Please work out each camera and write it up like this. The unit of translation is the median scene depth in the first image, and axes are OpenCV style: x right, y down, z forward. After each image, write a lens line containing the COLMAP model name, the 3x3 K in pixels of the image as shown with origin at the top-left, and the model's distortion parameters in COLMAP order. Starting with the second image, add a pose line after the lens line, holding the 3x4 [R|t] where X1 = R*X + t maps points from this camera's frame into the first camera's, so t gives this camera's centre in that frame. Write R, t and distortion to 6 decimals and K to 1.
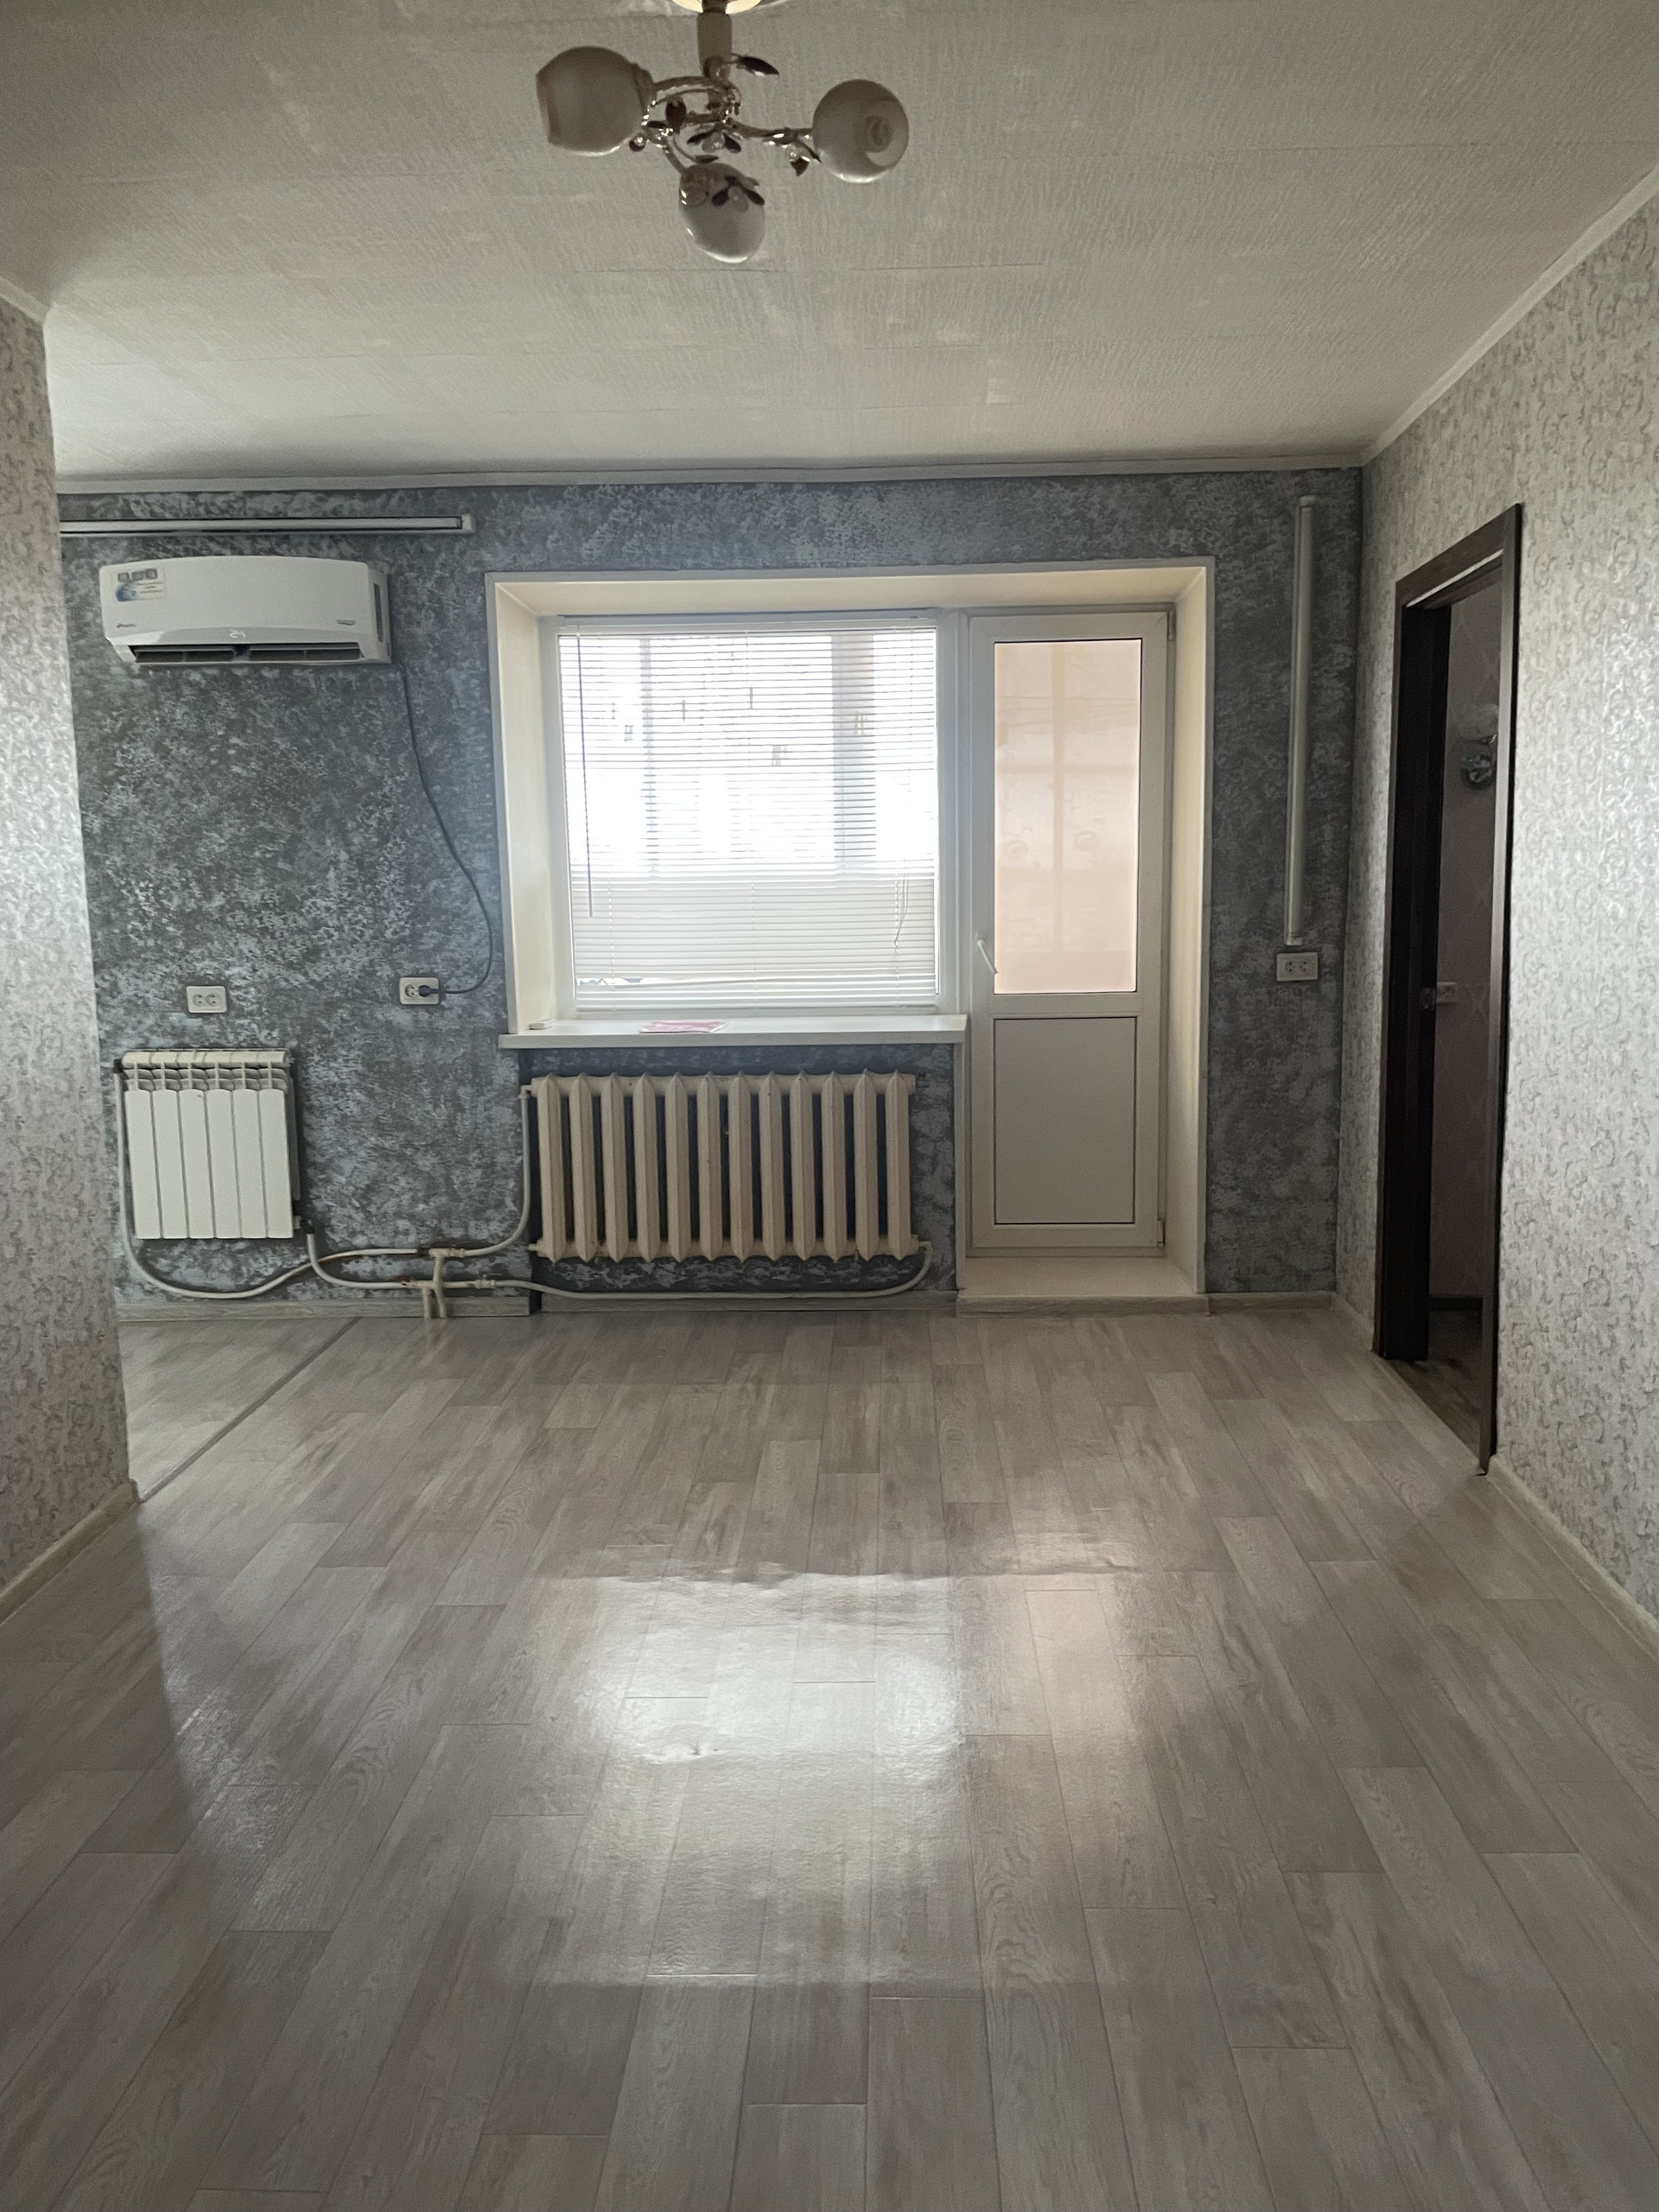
lens RADIAL K [[1750.8, 0, 887.1], [0, 1750.8, 1122.5], [0, 0, 1]] dist [0.080617, -0.107117]
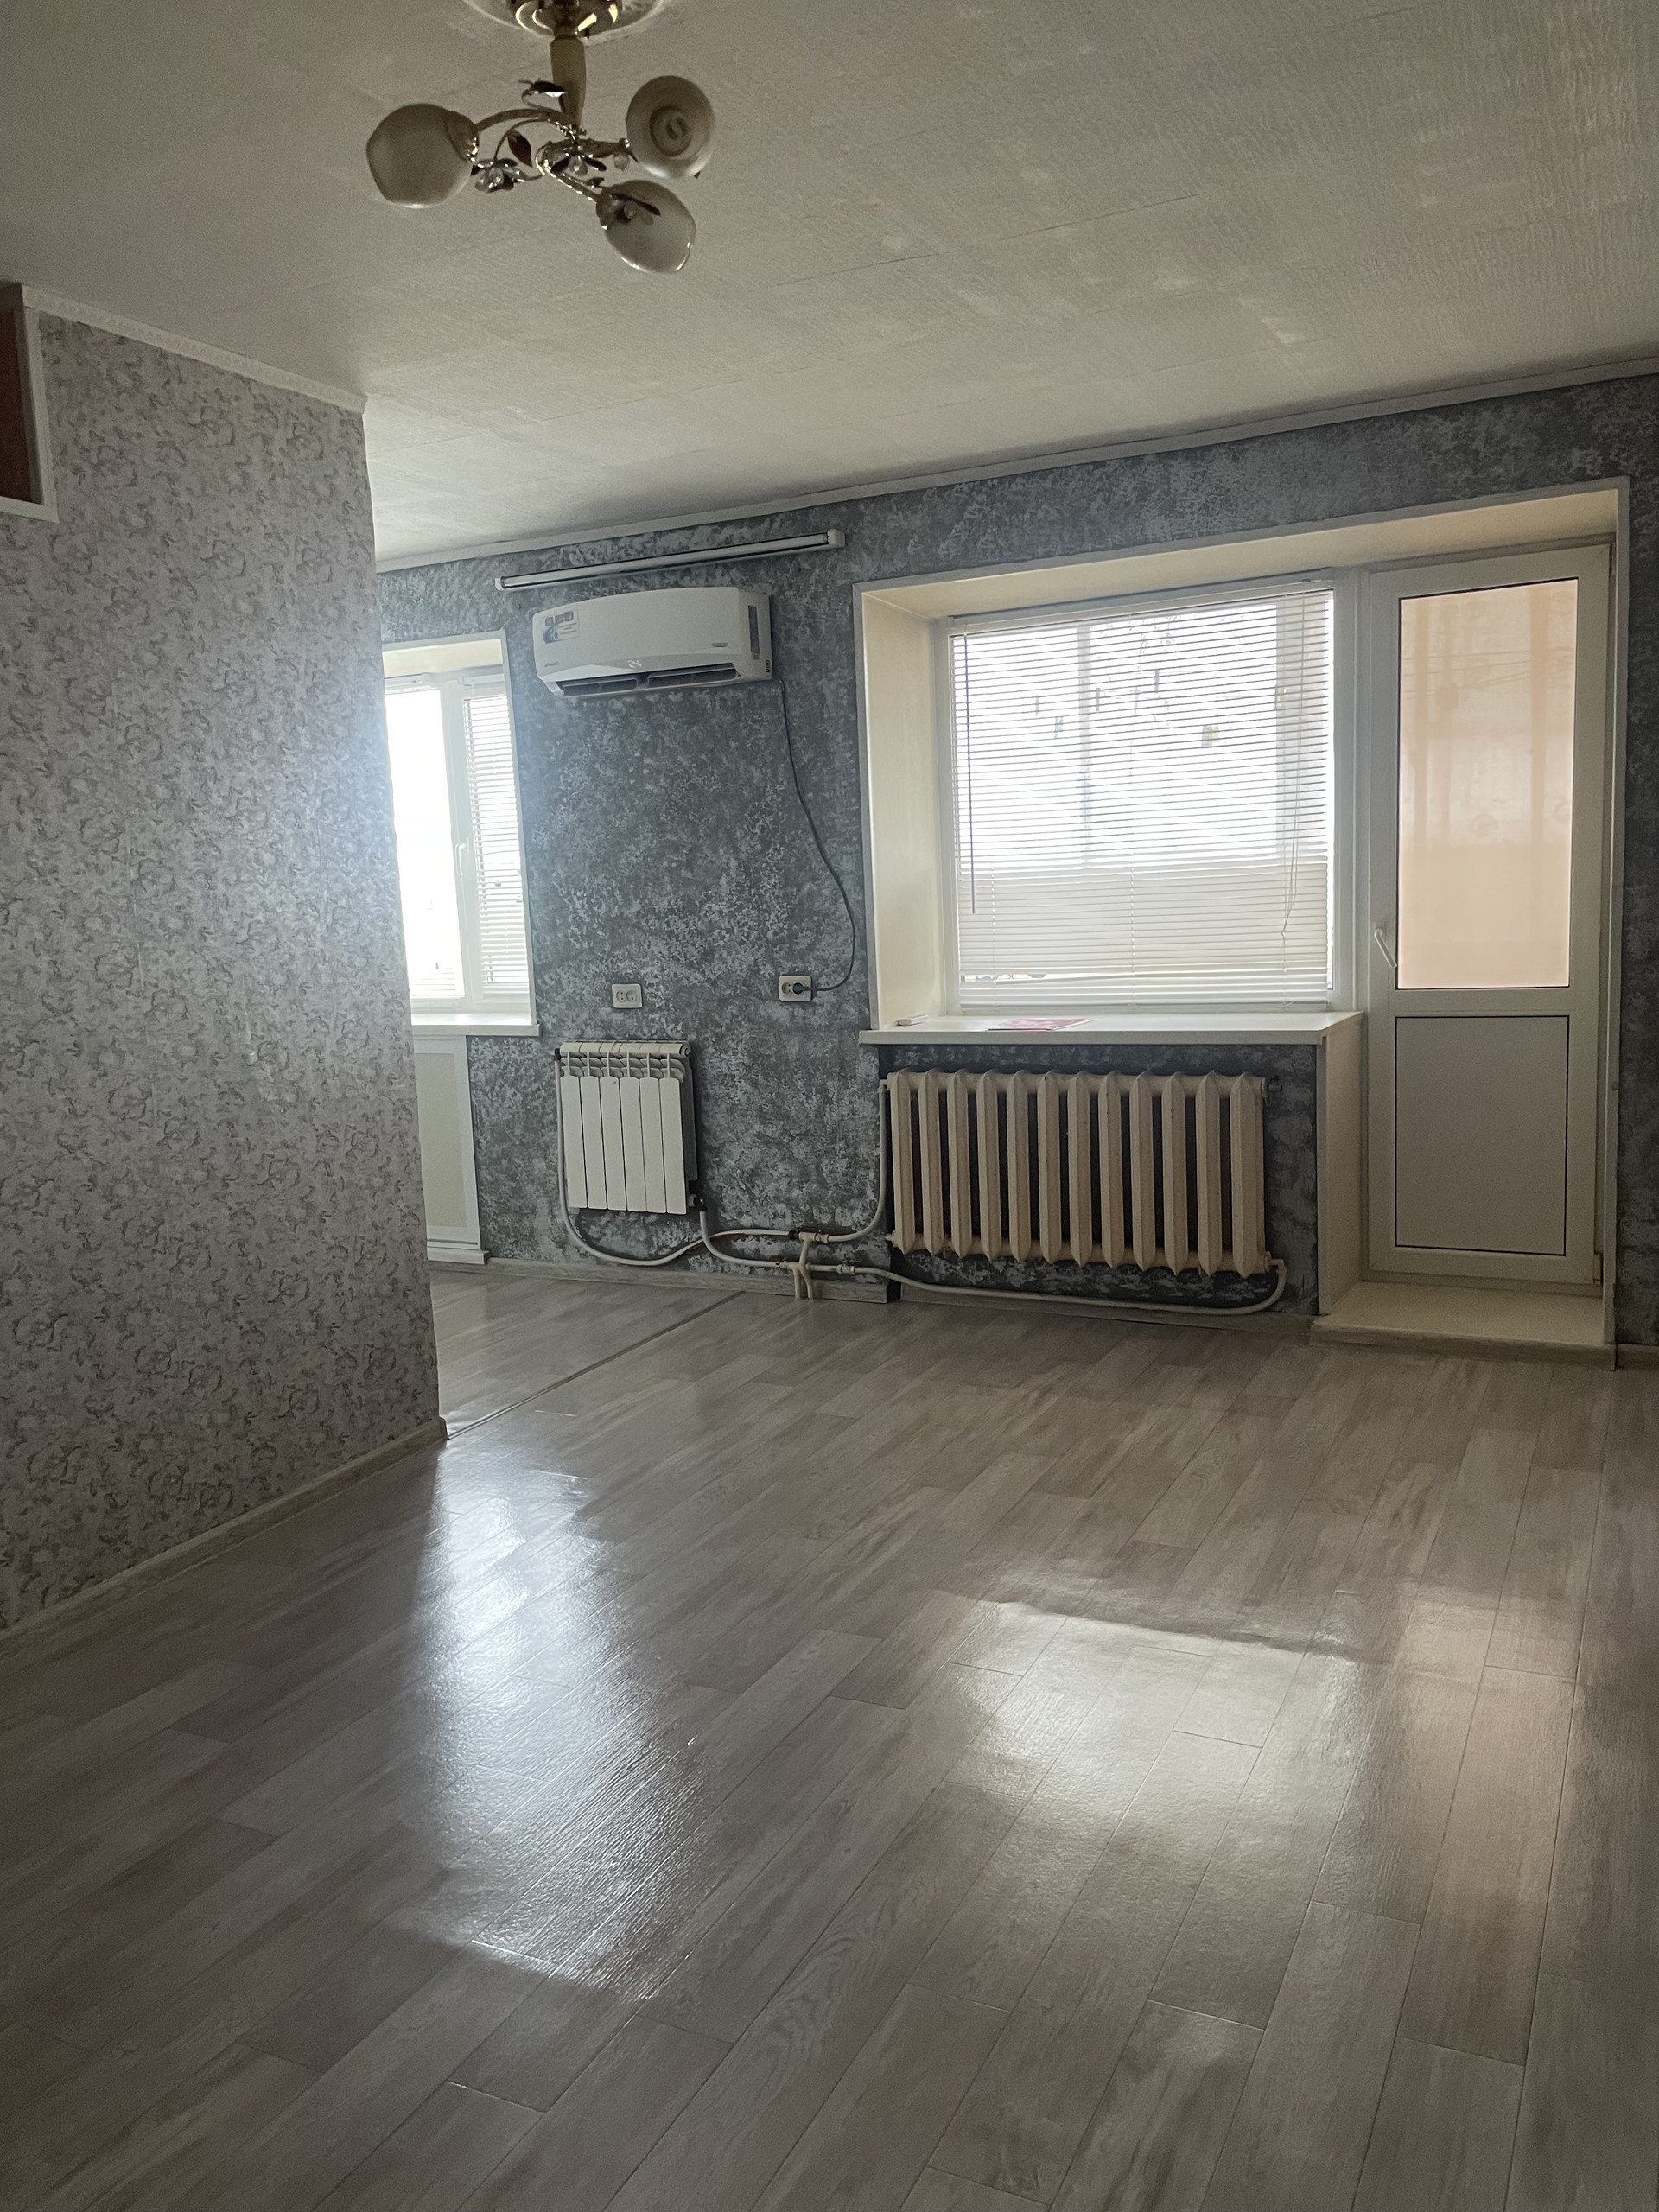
lens RADIAL K [[1750.8, 0, 814.5], [0, 1750.8, 1117.7], [0, 0, 1]] dist [0.080617, -0.107117]
pose [[0.900111, 0.033560, -0.434367, 0.210633], [-0.031865, 0.999430, 0.011186, -0.009475], [0.434494, 0.003773, 0.900667, 0.062323]]
